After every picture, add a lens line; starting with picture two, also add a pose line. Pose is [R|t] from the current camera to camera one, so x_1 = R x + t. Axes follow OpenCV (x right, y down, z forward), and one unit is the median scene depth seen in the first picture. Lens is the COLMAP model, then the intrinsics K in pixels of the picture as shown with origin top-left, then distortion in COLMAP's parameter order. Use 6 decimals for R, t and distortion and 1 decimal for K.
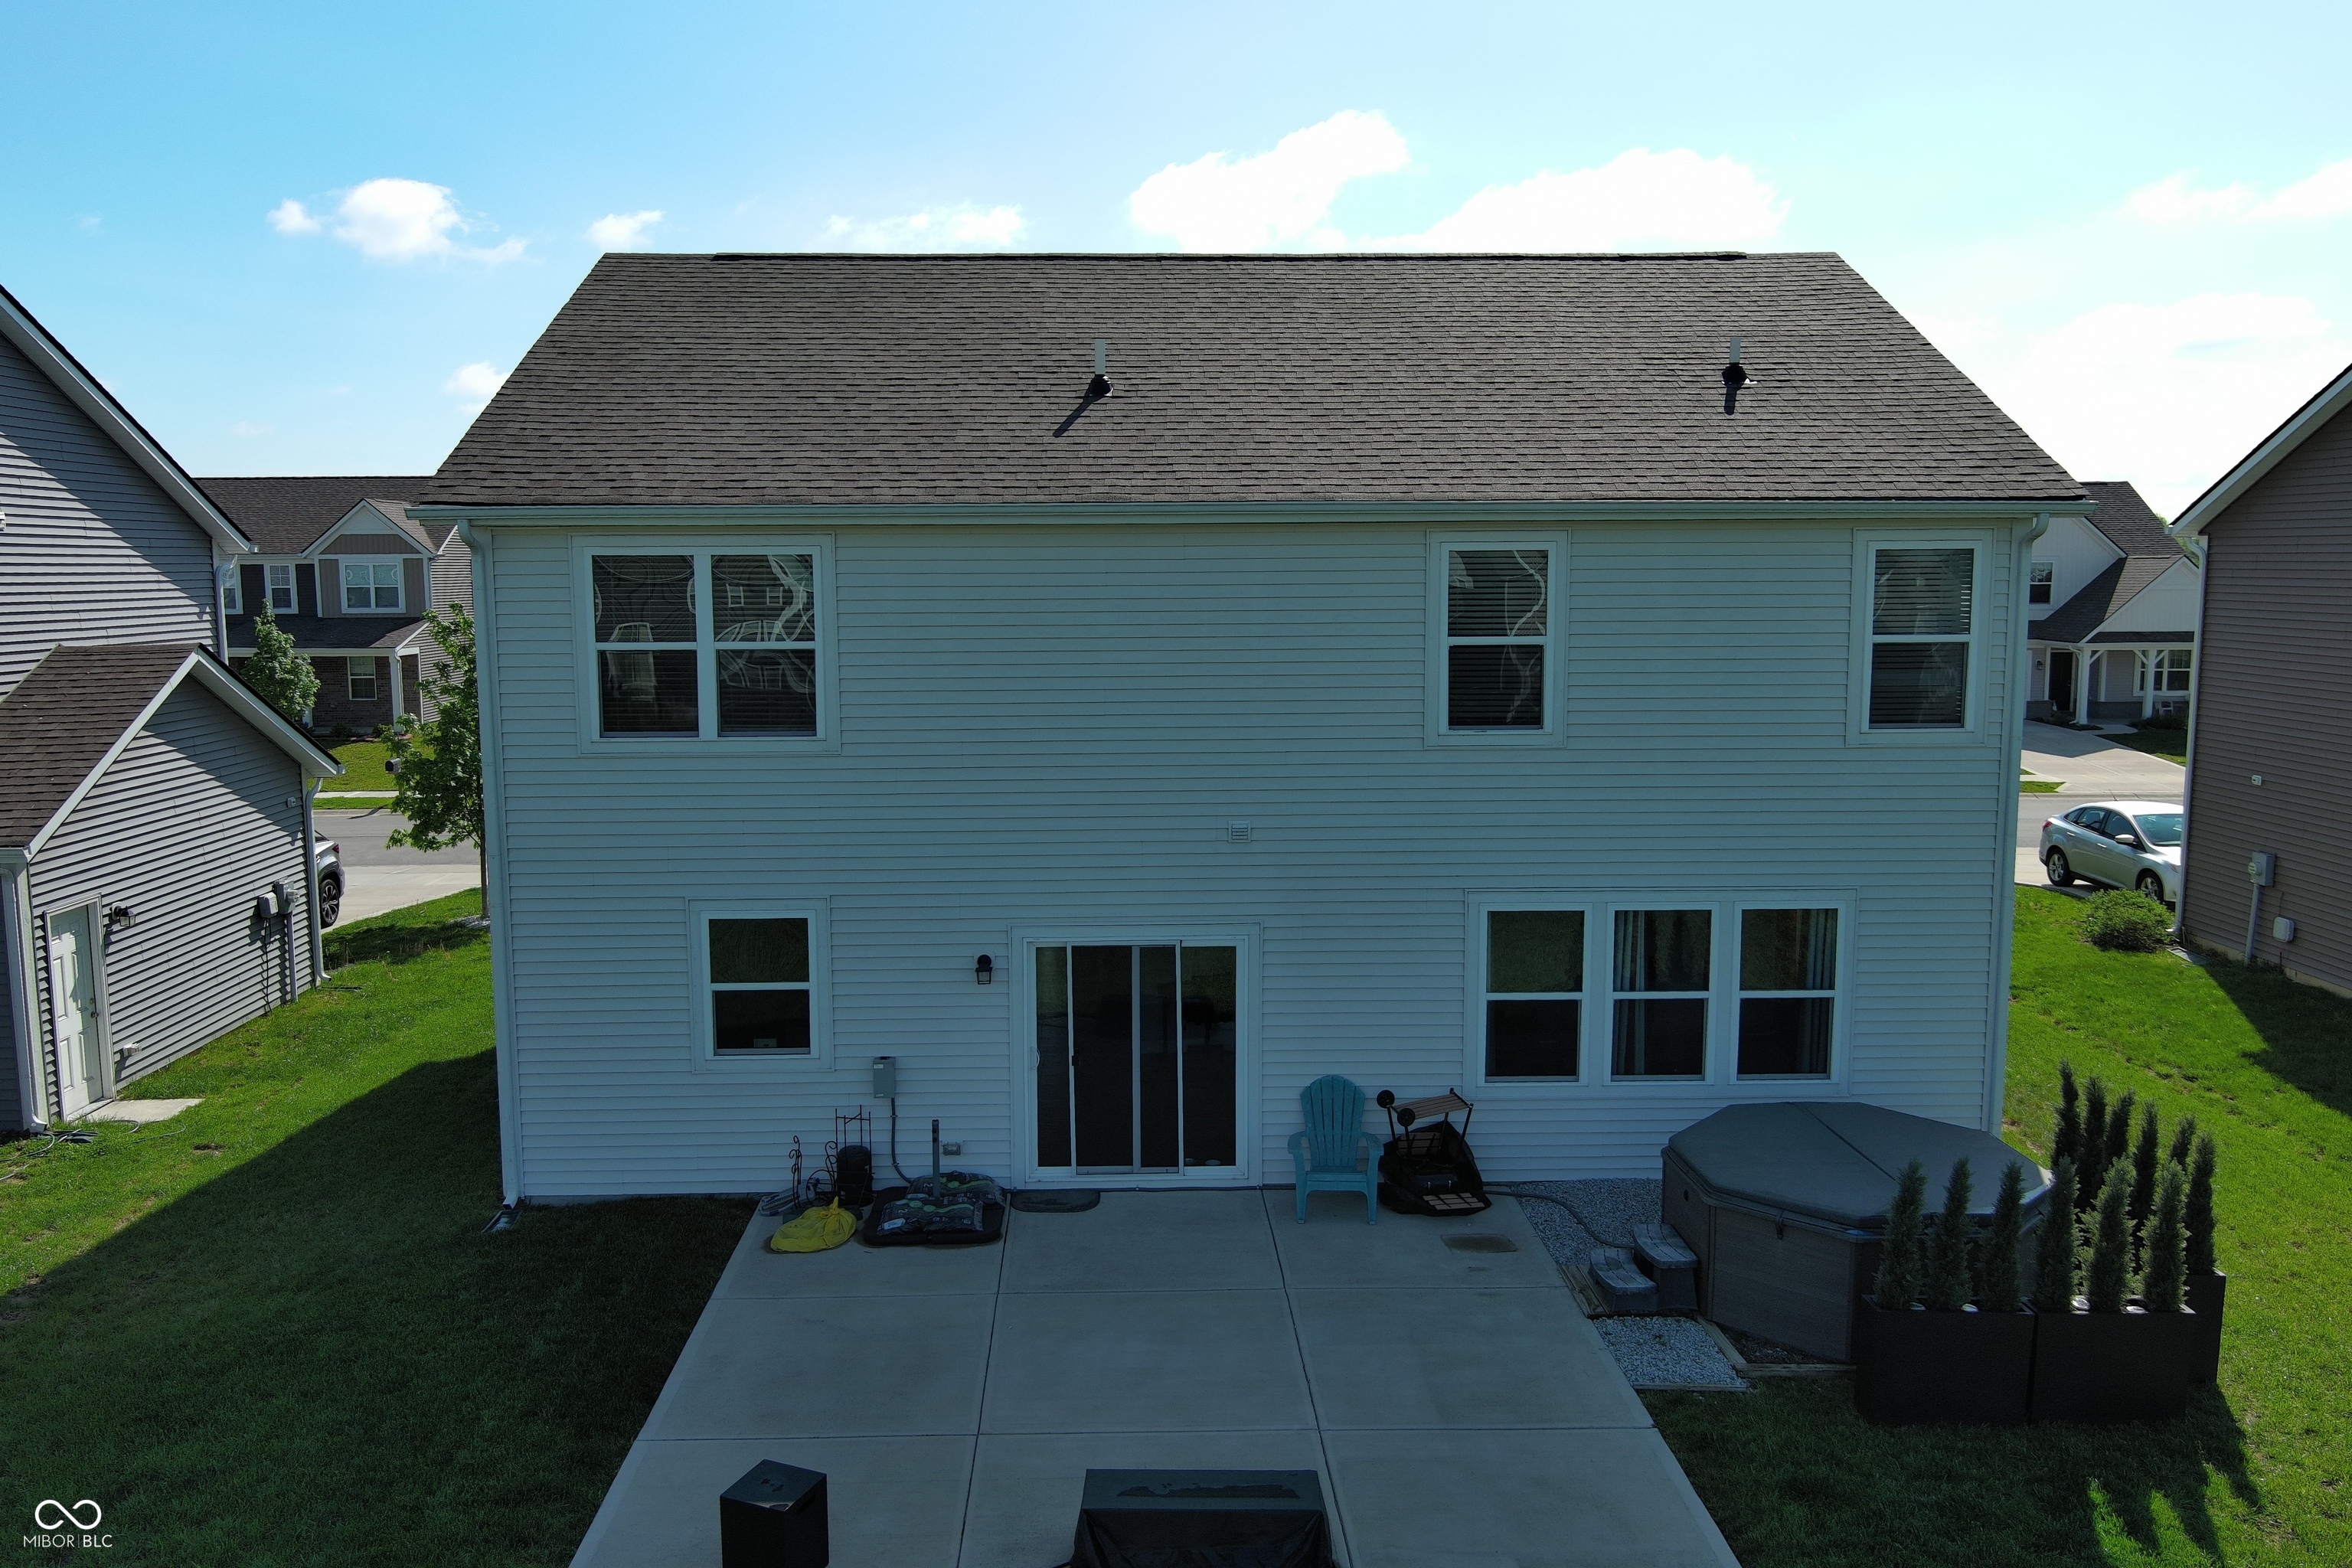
lens RADIAL K [[1812.1, 0, 1175.1], [0, 1812.1, 788.2], [0, 0, 1]] dist [0.004160, -0.011141]
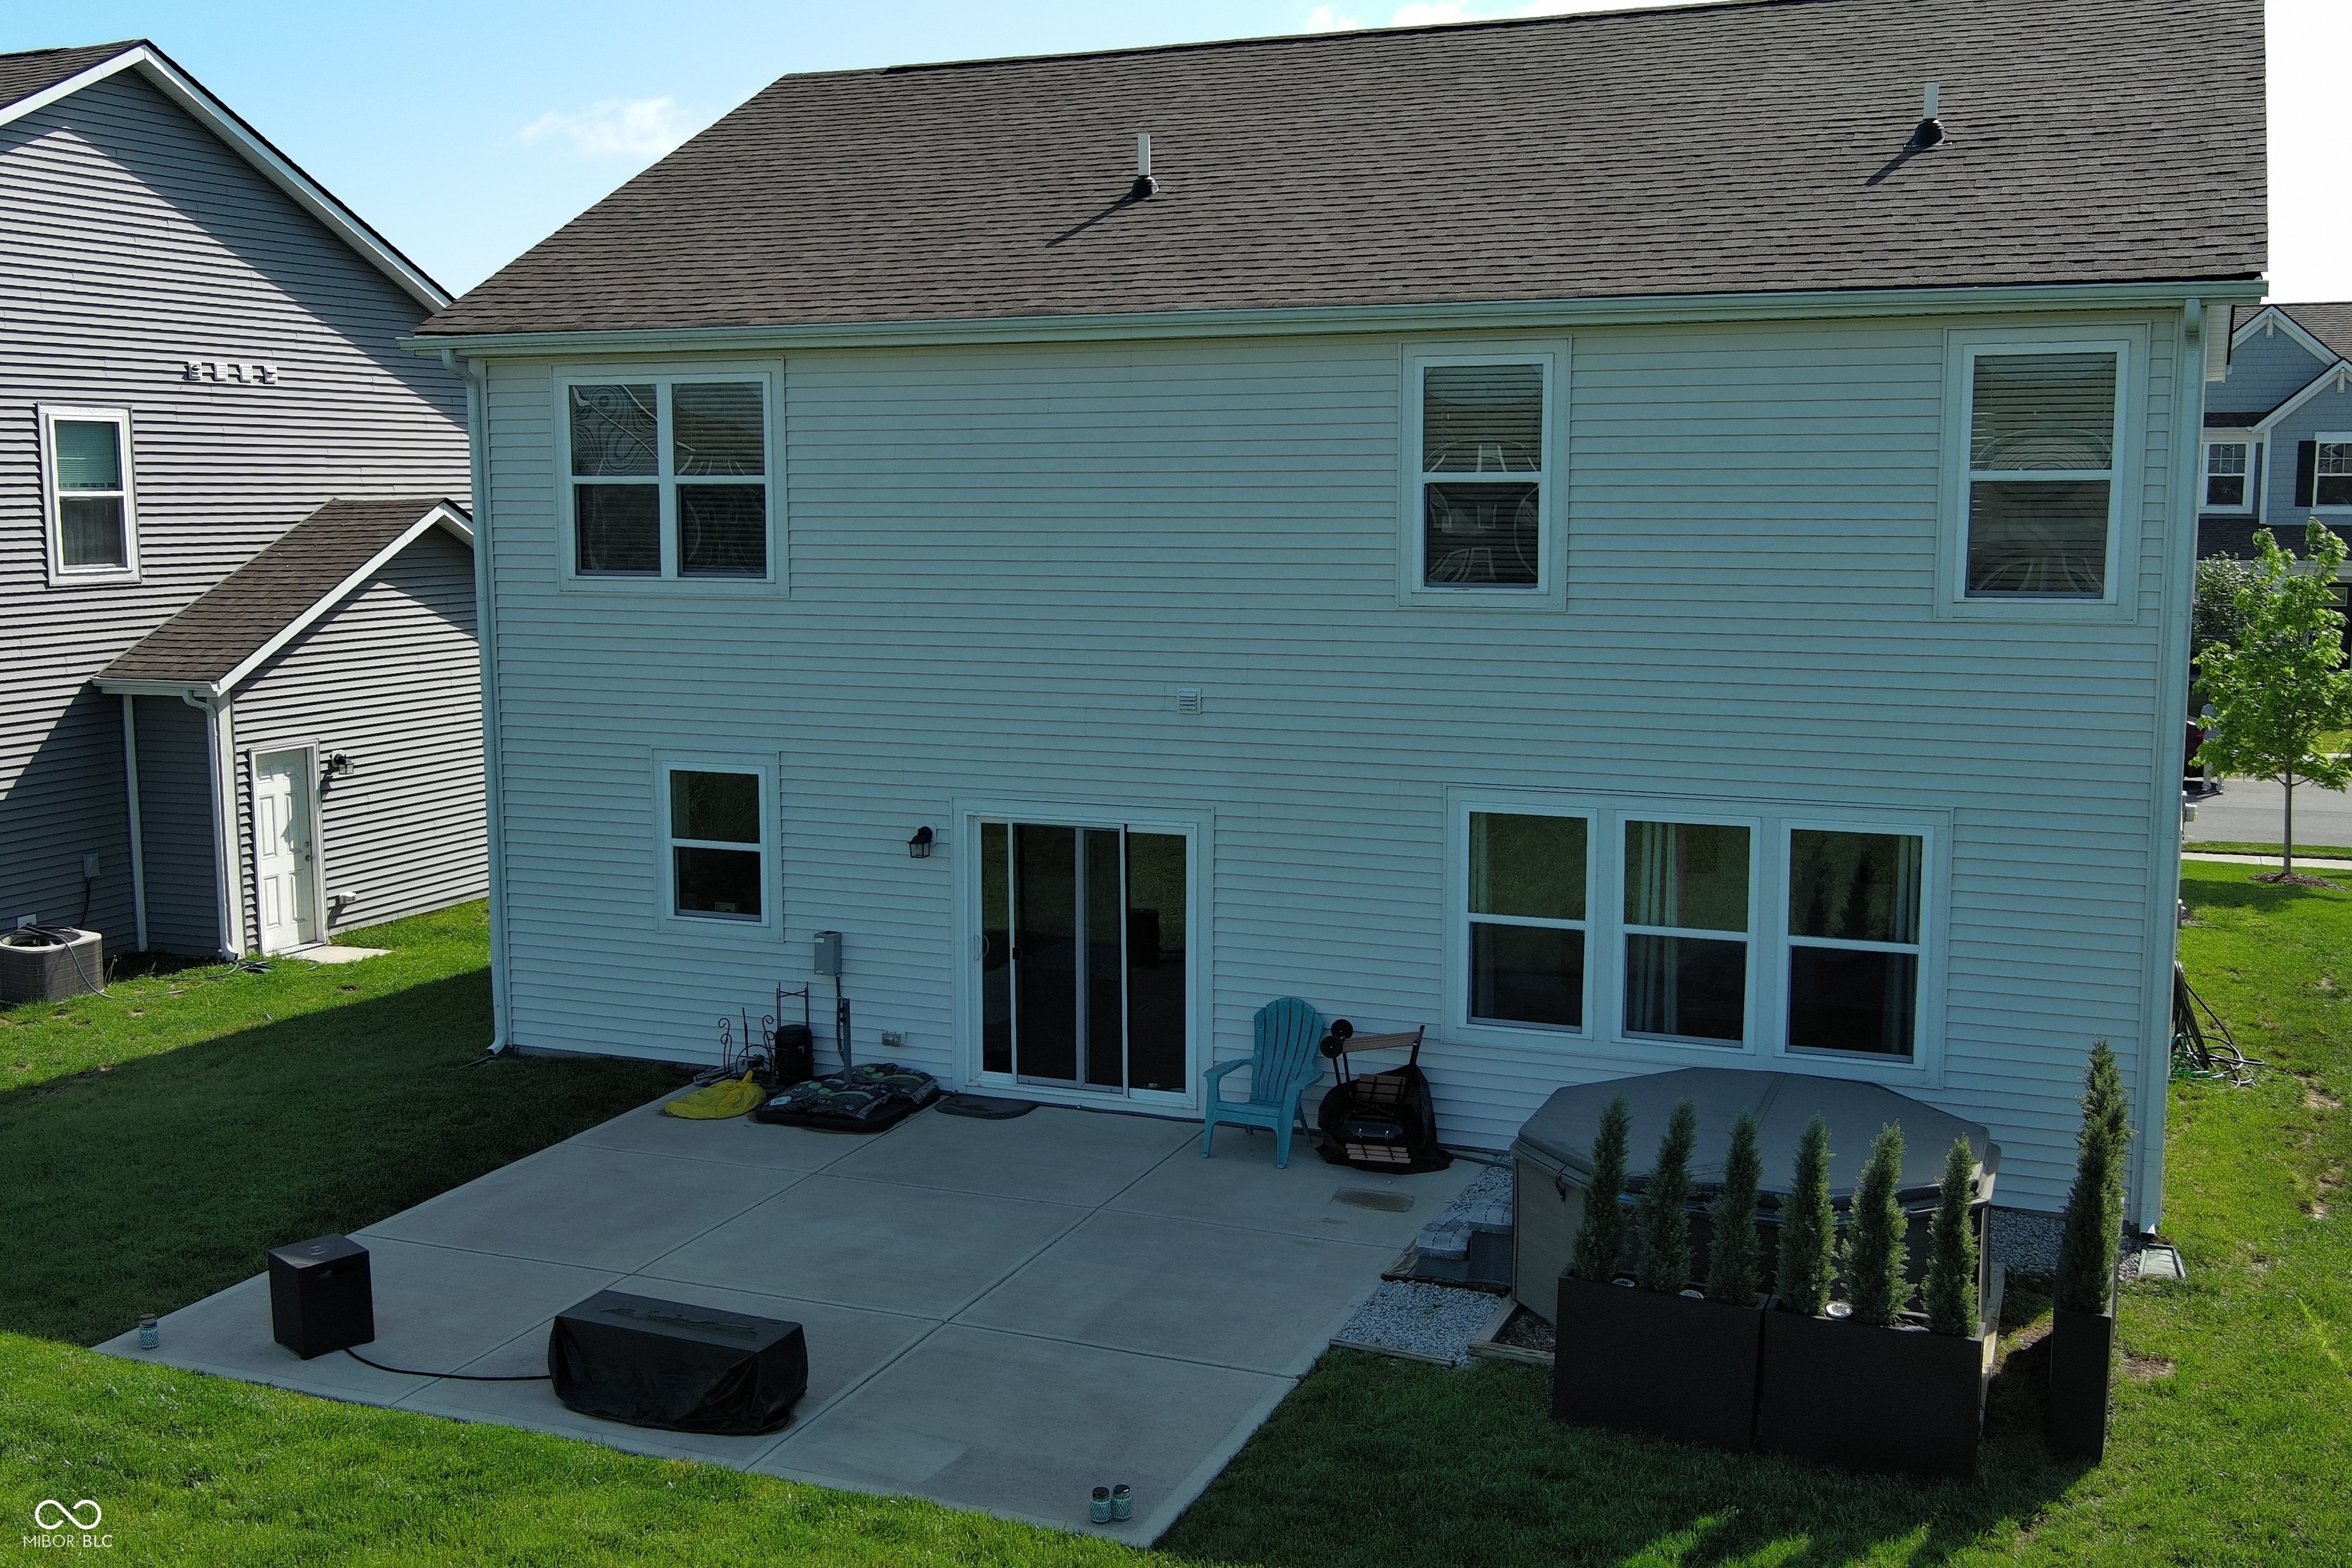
lens RADIAL K [[2368.5, 0, 1178.4], [0, 2368.5, 794.3], [0, 0, 1]] dist [0.000465, 0.000000]
pose [[0.913540, 0.056102, -0.402861, 0.481601], [-0.051807, 0.998424, 0.021560, 0.044004], [0.403436, 0.001175, 0.915007, -0.026976]]
